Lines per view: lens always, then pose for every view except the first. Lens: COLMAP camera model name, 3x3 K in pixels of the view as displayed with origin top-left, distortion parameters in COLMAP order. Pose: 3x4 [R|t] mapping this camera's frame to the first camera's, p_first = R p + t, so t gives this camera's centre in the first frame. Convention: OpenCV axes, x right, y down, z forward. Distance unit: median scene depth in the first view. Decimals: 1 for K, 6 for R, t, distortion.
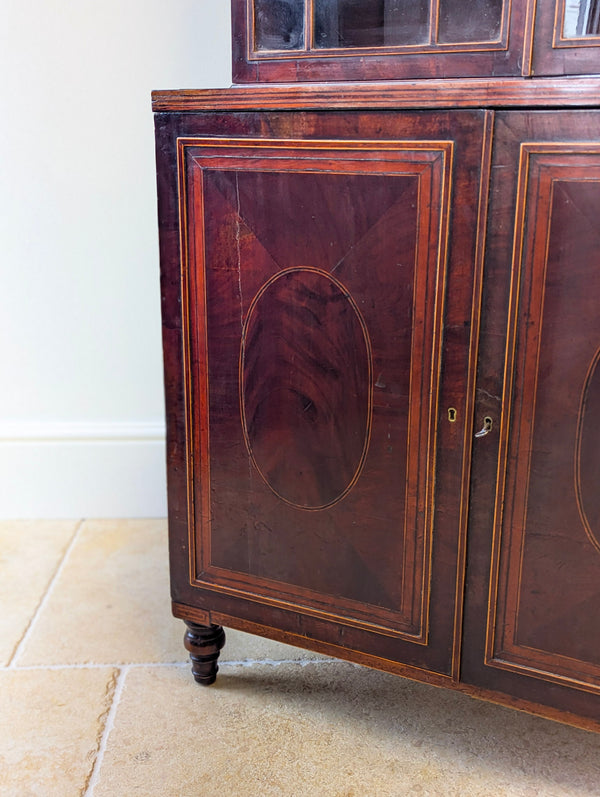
lens RADIAL K [[866.0, 0, 318.0], [0, 866.0, 389.6], [0, 0, 1]] dist [0.057804, 0.000000]
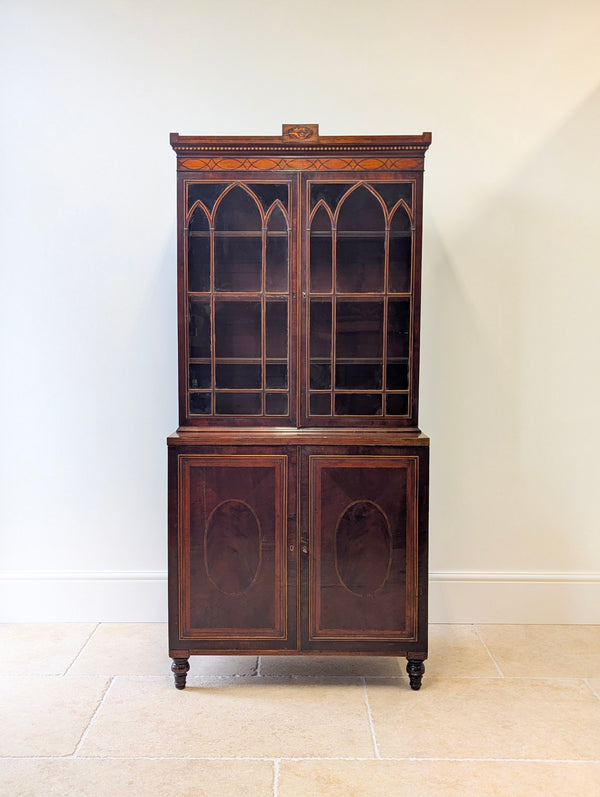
lens RADIAL K [[892.9, 0, 303.0], [0, 892.9, 404.7], [0, 0, 1]] dist [0.092716, 0.000000]
pose [[0.903588, -0.046036, 0.425923, -0.959772], [0.121455, 0.980946, -0.151638, 0.017048], [-0.410826, 0.188748, 0.891962, -1.578869]]
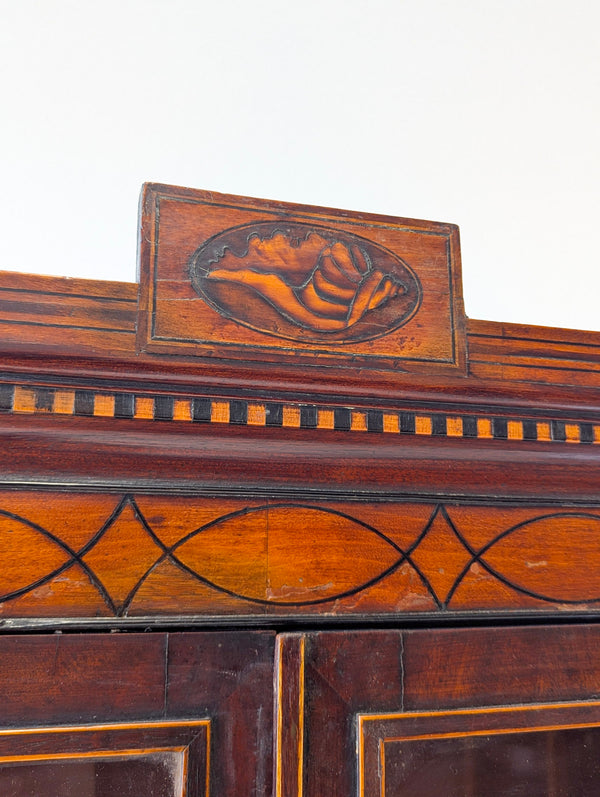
lens RADIAL K [[930.6, 0, 301.0], [0, 930.6, 403.4], [0, 0, 1]] dist [0.151914, 0.000000]
pose [[0.688700, 0.110295, 0.716608, 0.019824], [0.193264, 0.924677, -0.328056, -1.074369], [-0.698814, 0.364427, 0.615510, 0.543801]]
